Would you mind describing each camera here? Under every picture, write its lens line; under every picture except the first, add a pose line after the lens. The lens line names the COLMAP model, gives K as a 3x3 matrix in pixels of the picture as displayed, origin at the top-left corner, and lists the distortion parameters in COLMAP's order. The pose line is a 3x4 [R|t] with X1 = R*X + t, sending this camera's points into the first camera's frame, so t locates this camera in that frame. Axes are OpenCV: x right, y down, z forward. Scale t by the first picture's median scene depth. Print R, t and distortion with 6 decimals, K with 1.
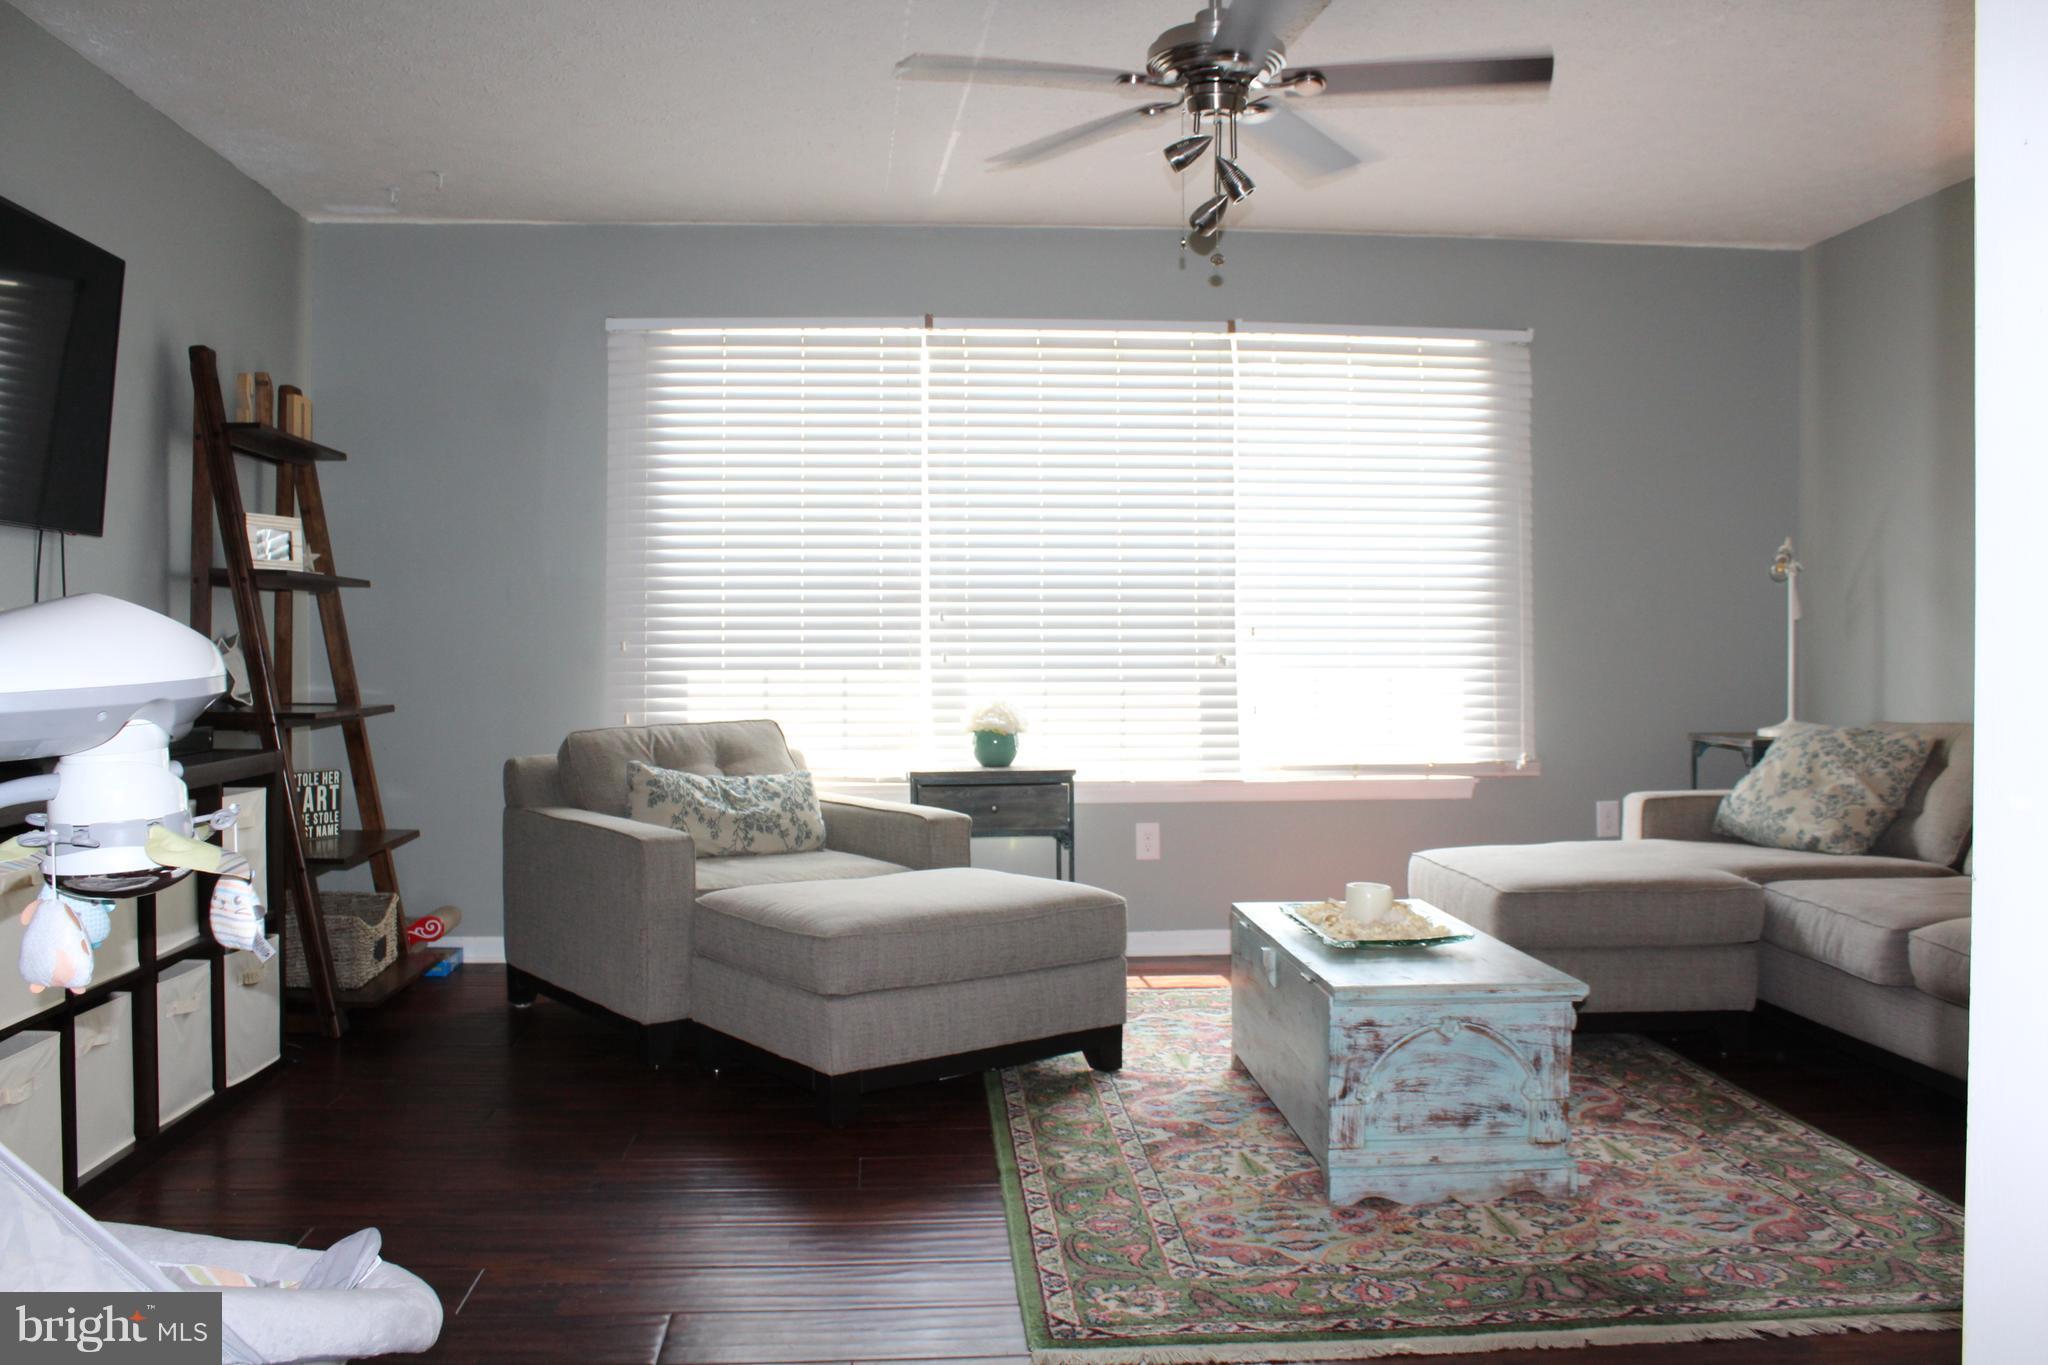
lens RADIAL K [[1692.6, 0, 1012.3], [0, 1692.6, 680.1], [0, 0, 1]] dist [-0.167029, 0.138645]
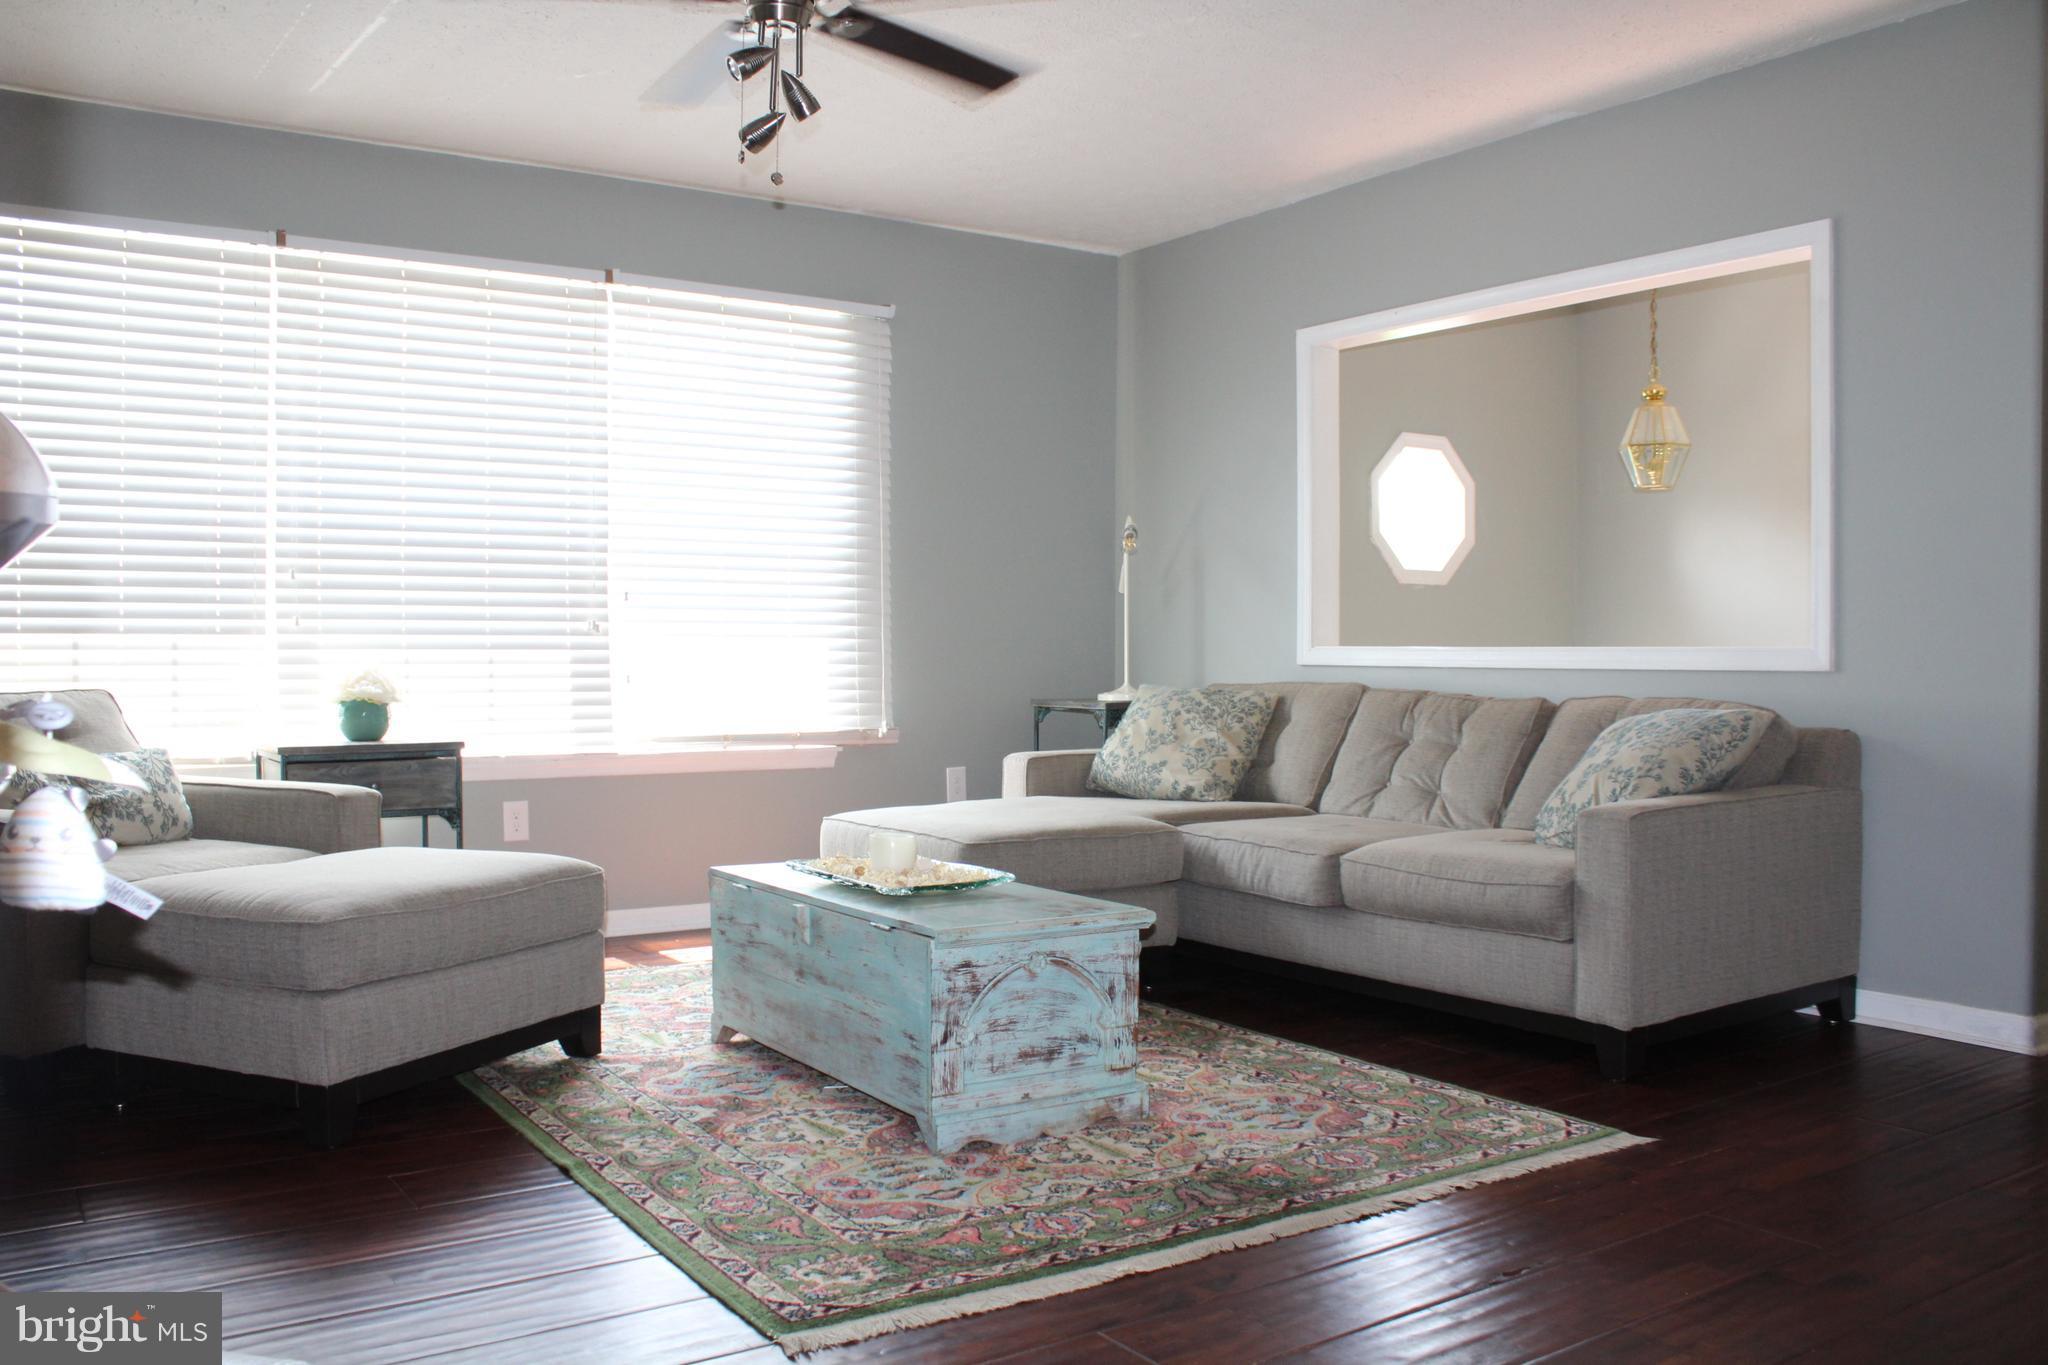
lens RADIAL K [[1692.6, 0, 1012.3], [0, 1692.6, 680.1], [0, 0, 1]] dist [-0.167029, 0.138645]
pose [[0.871378, -0.005515, 0.490581, -0.202255], [0.007442, 0.999970, -0.001977, 0.032984], [-0.490556, 0.005373, 0.871393, 0.099812]]
